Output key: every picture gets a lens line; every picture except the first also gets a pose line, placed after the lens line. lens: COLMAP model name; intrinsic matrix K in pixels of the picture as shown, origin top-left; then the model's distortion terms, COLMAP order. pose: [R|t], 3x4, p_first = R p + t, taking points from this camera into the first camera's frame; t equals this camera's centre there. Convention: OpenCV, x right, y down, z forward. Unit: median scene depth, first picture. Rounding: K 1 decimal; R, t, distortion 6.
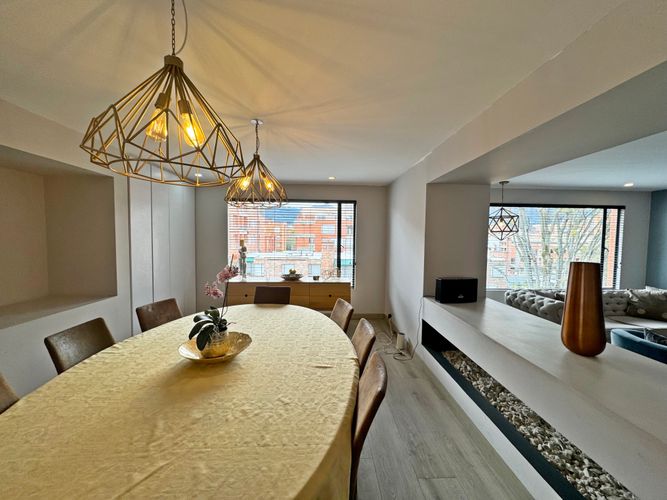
lens RADIAL K [[266.1, 0, 335.3], [0, 266.1, 248.8], [0, 0, 1]] dist [-0.001690, 0.001088]
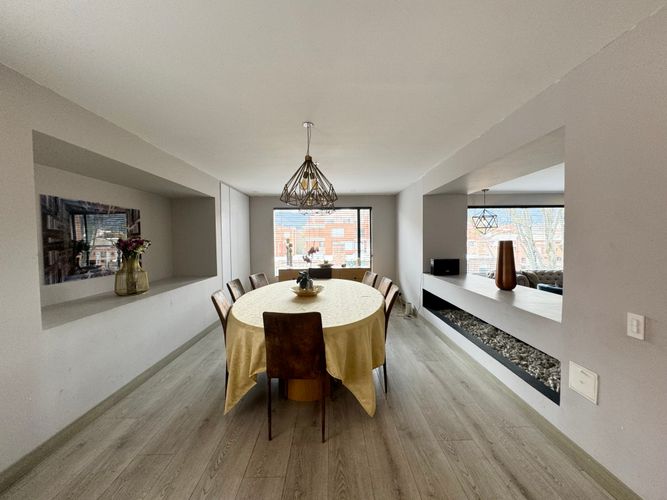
lens RADIAL K [[266.1, 0, 335.0], [0, 266.1, 247.7], [0, 0, 1]] dist [-0.001690, 0.001088]
pose [[0.999191, -0.023836, -0.032383, -0.078701], [0.023224, 0.999547, -0.019169, 0.048360], [0.032825, 0.018401, 0.999292, -0.378061]]
